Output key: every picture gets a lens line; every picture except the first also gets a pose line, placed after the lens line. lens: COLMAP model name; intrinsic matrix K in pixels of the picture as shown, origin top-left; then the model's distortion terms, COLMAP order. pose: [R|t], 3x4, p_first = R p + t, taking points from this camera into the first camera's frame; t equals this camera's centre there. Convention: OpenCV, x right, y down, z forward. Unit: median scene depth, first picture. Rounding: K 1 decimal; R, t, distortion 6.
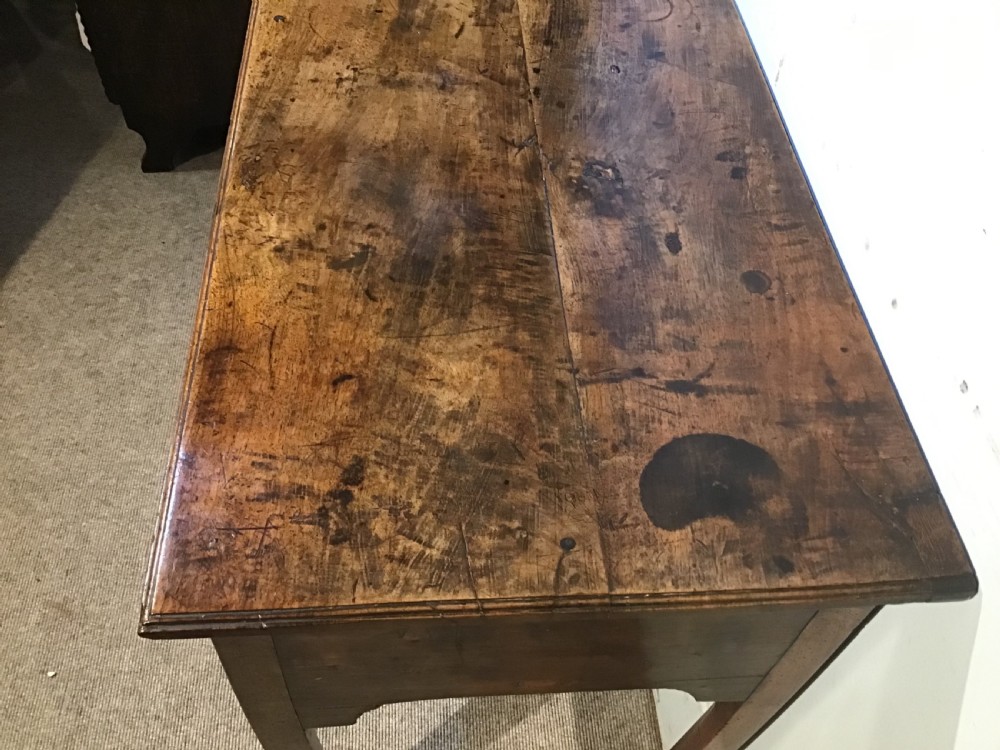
lens RADIAL K [[909.1, 0, 497.4], [0, 909.1, 369.5], [0, 0, 1]] dist [0.123455, -0.260391]
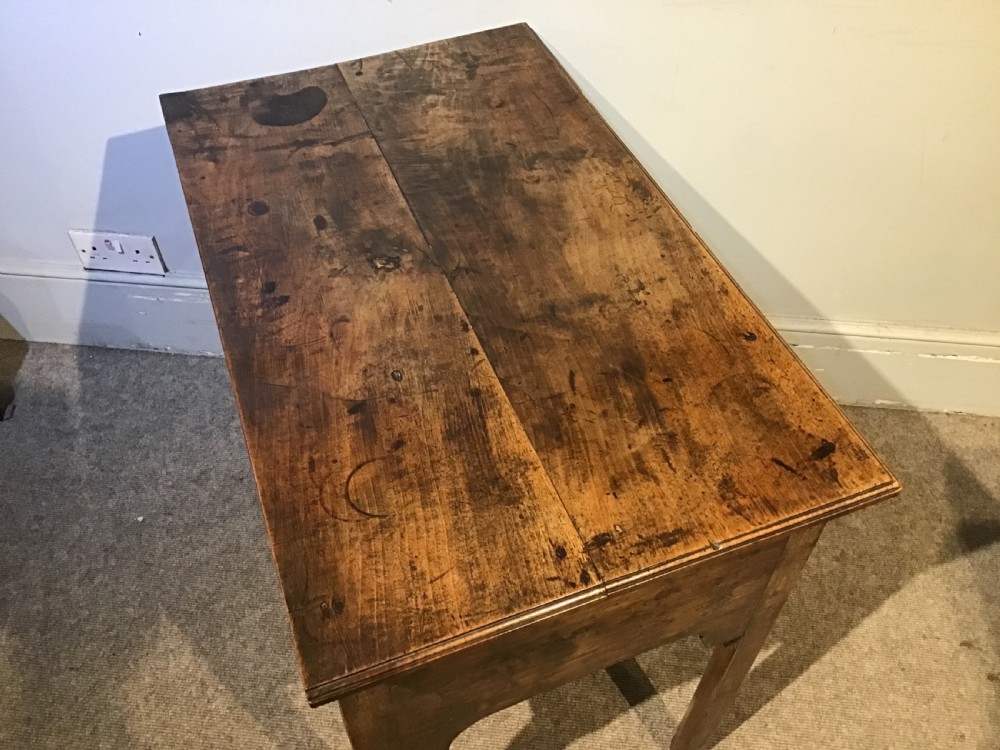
lens RADIAL K [[909.1, 0, 497.4], [0, 909.1, 369.5], [0, 0, 1]] dist [0.123455, -0.260391]
pose [[-0.954147, 0.188030, -0.232912, 0.316109], [-0.260115, -0.135769, 0.955985, -1.602065], [0.148131, 0.972734, 0.178453, 1.075798]]
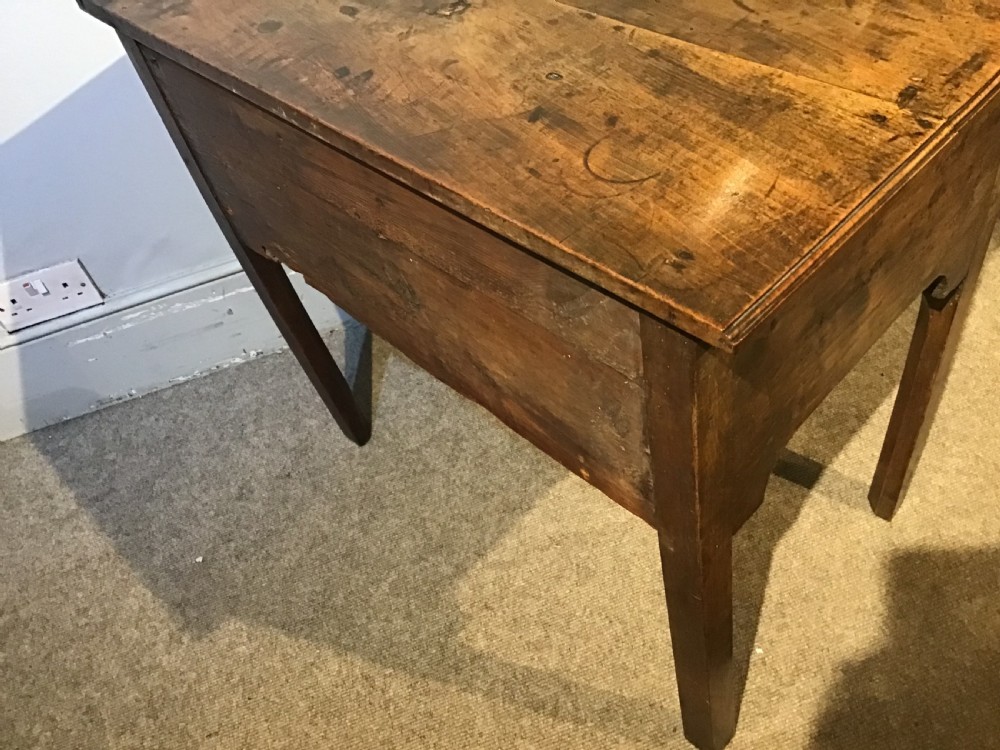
lens RADIAL K [[909.1, 0, 497.4], [0, 909.1, 369.5], [0, 0, 1]] dist [0.123455, -0.260391]
pose [[-0.755813, 0.532111, -0.381581, 0.757362], [-0.421574, 0.050456, 0.905389, -1.274749], [0.501021, 0.845170, 0.186188, 1.331192]]
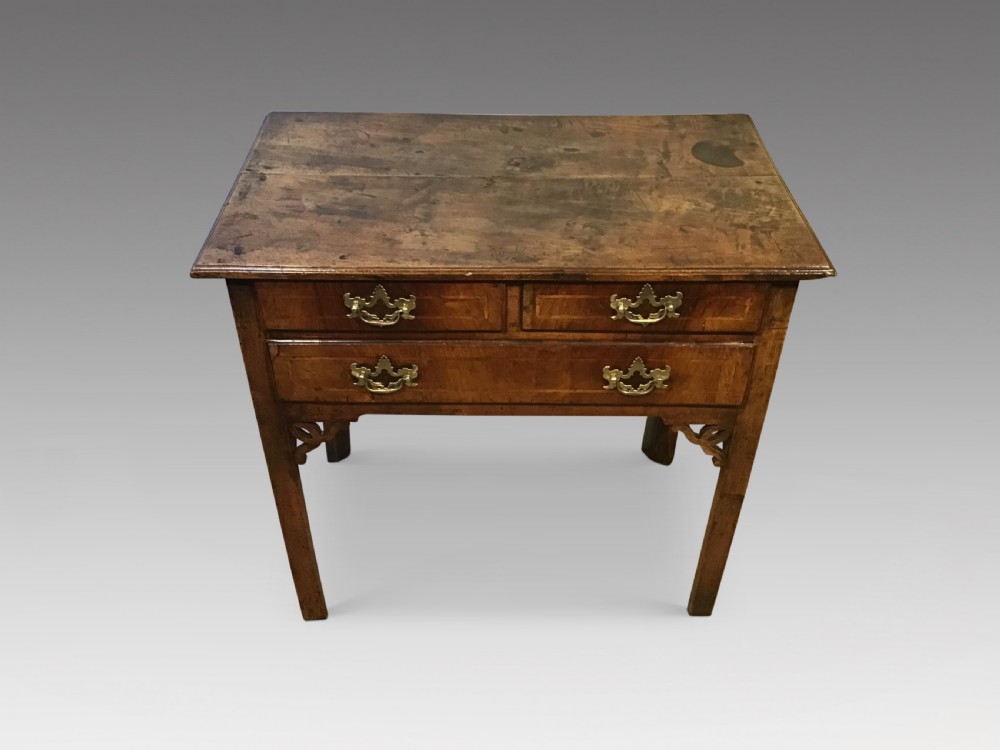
lens RADIAL K [[909.1, 0, 497.4], [0, 909.1, 369.5], [0, 0, 1]] dist [0.123455, -0.260391]
pose [[0.067737, -0.654481, 0.753038, -1.707128], [0.776821, 0.508224, 0.371831, -0.800740], [-0.626068, 0.559789, 0.542840, 0.319229]]
